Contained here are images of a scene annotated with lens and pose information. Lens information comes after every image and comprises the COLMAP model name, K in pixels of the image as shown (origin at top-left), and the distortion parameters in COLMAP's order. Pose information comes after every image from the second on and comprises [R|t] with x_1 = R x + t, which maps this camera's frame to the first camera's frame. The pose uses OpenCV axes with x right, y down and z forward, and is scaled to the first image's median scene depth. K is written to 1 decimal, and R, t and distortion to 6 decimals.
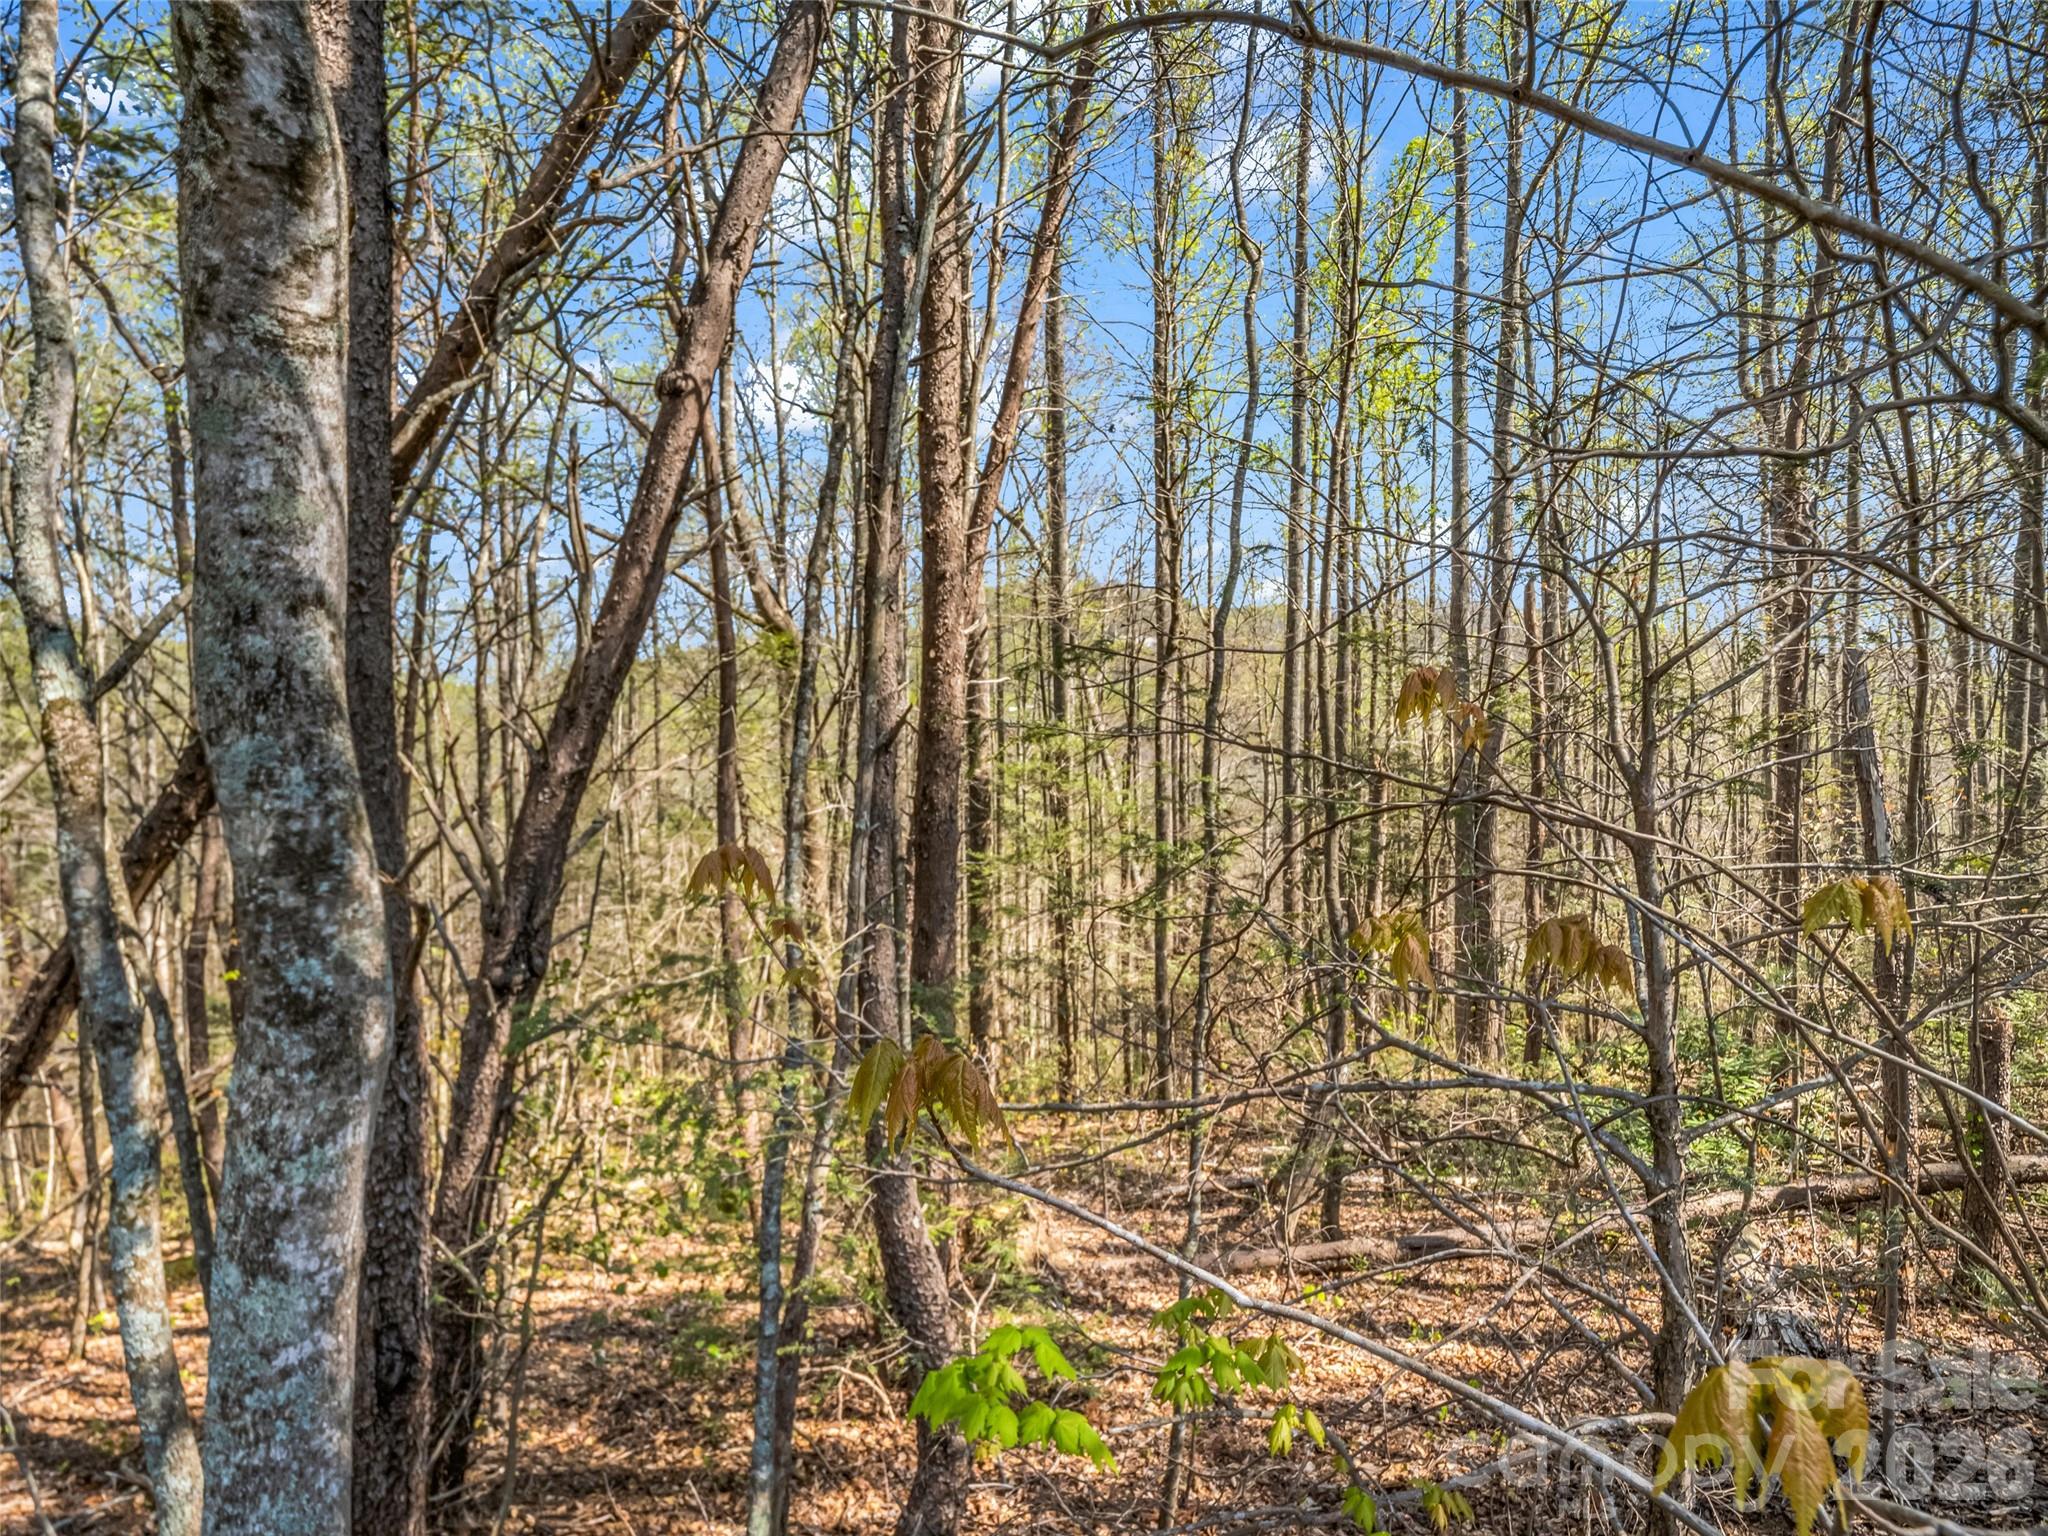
lens RADIAL K [[950.6, 0, 1074.2], [0, 950.6, 737.6], [0, 0, 1]] dist [-0.005617, 0.001911]
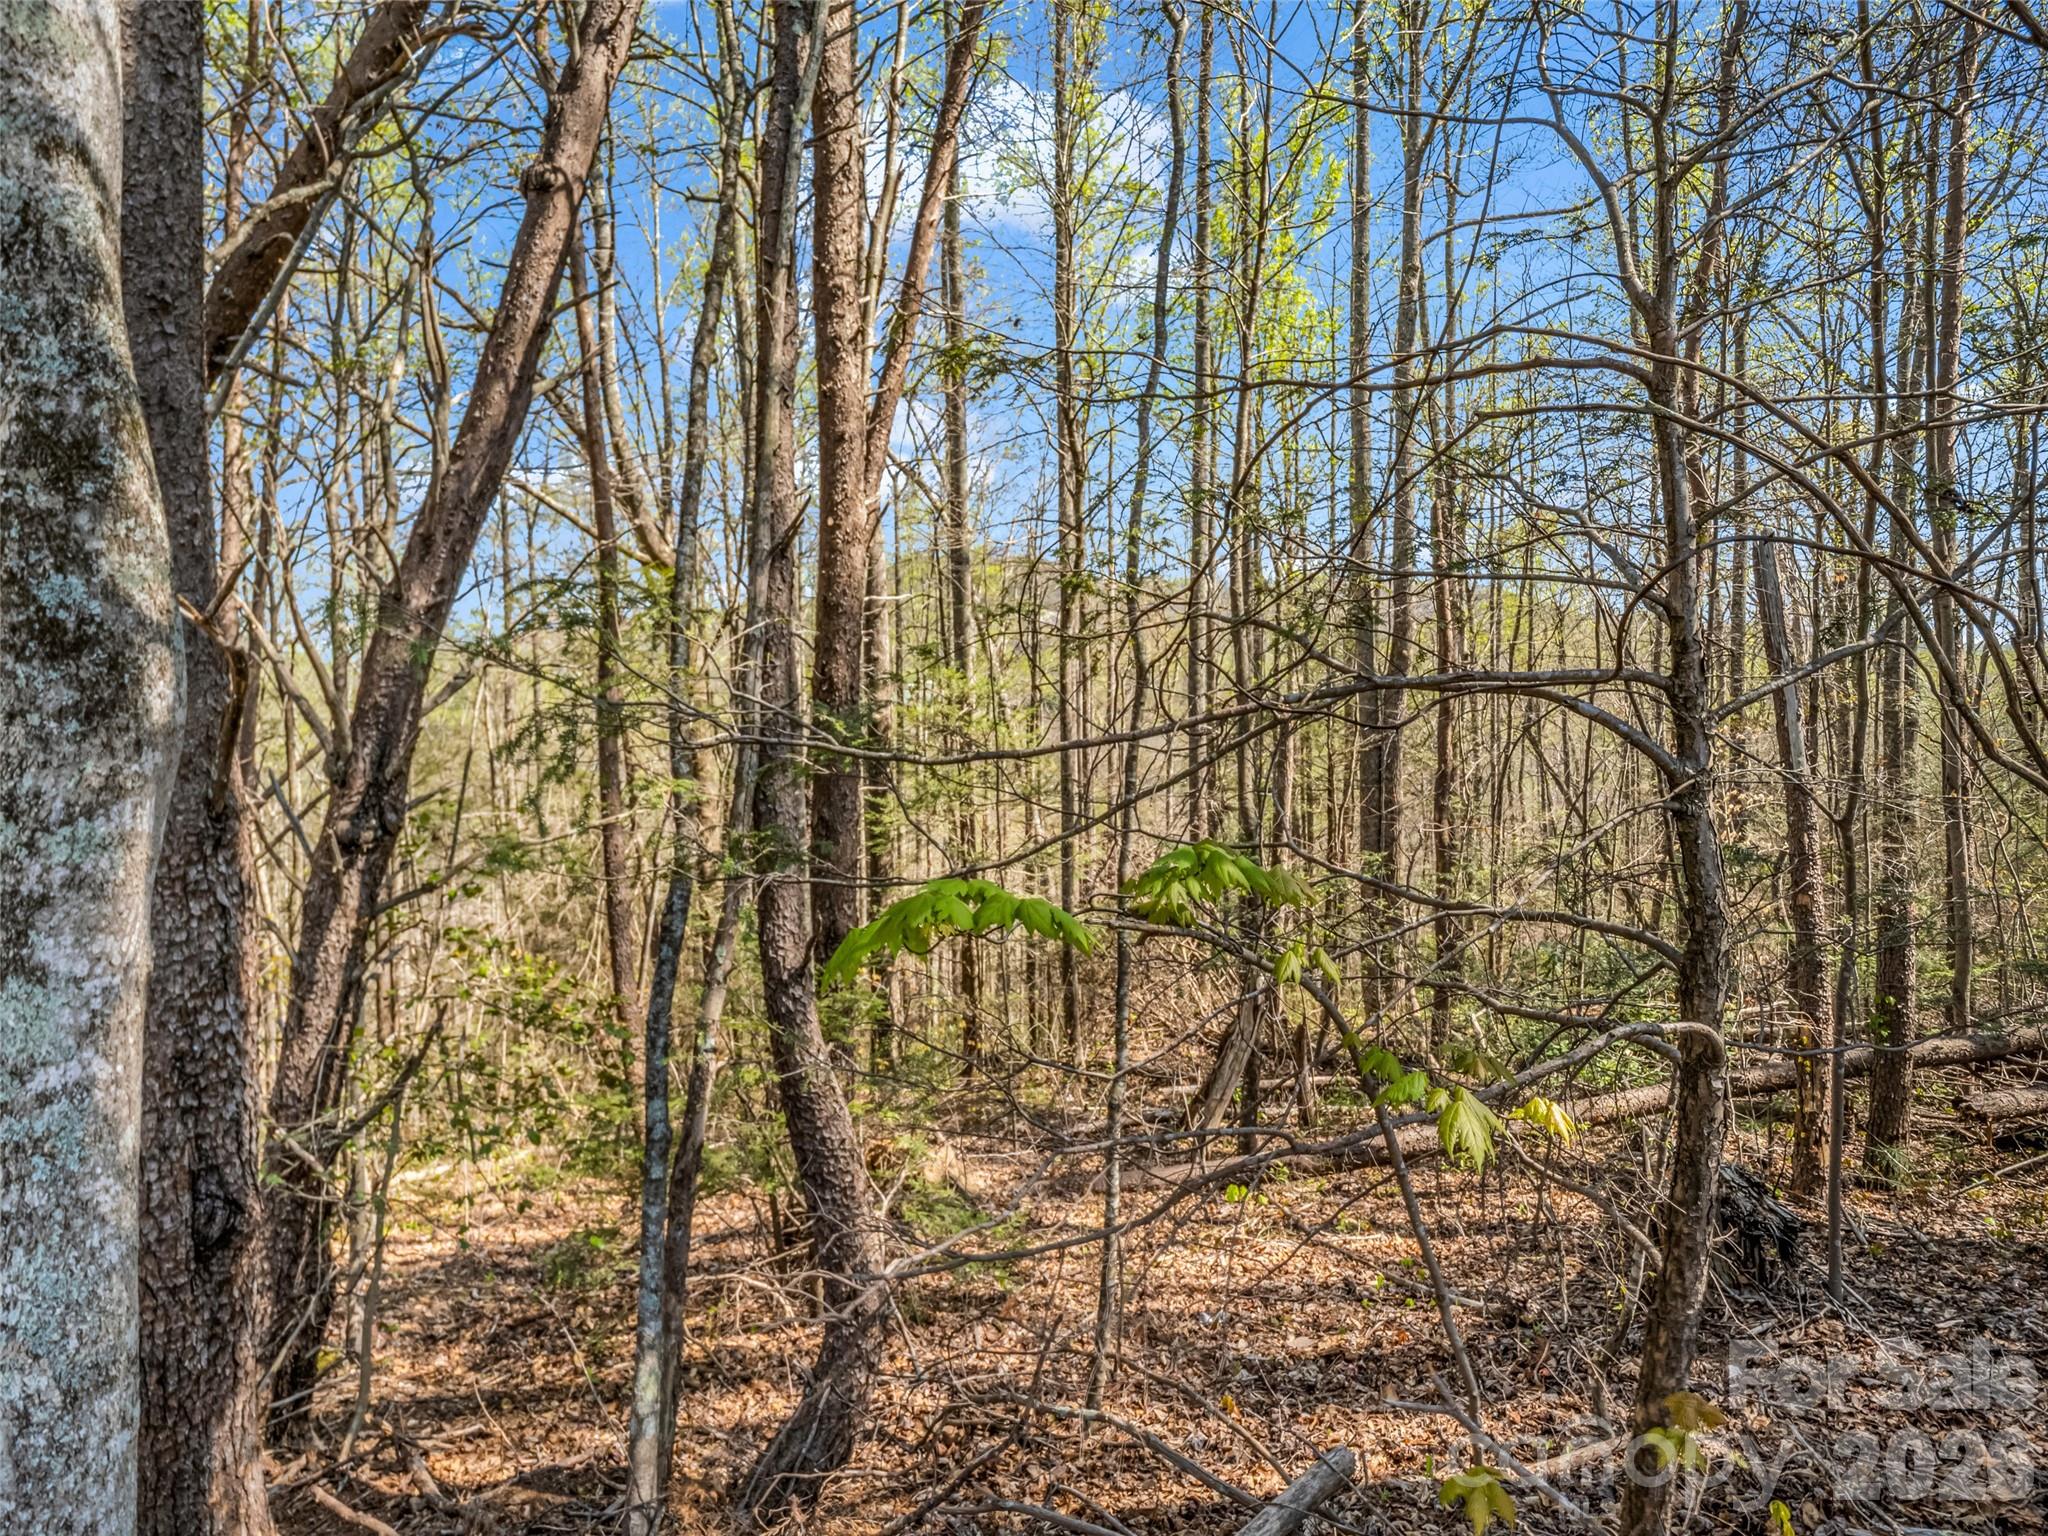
lens RADIAL K [[950.6, 0, 1026.9], [0, 950.6, 765.3], [0, 0, 1]] dist [-0.005617, 0.001911]
pose [[0.998180, -0.009542, 0.059550, -0.017262], [0.009566, 0.999954, -0.000134, 0.192488], [-0.059546, 0.000704, 0.998225, 0.066798]]
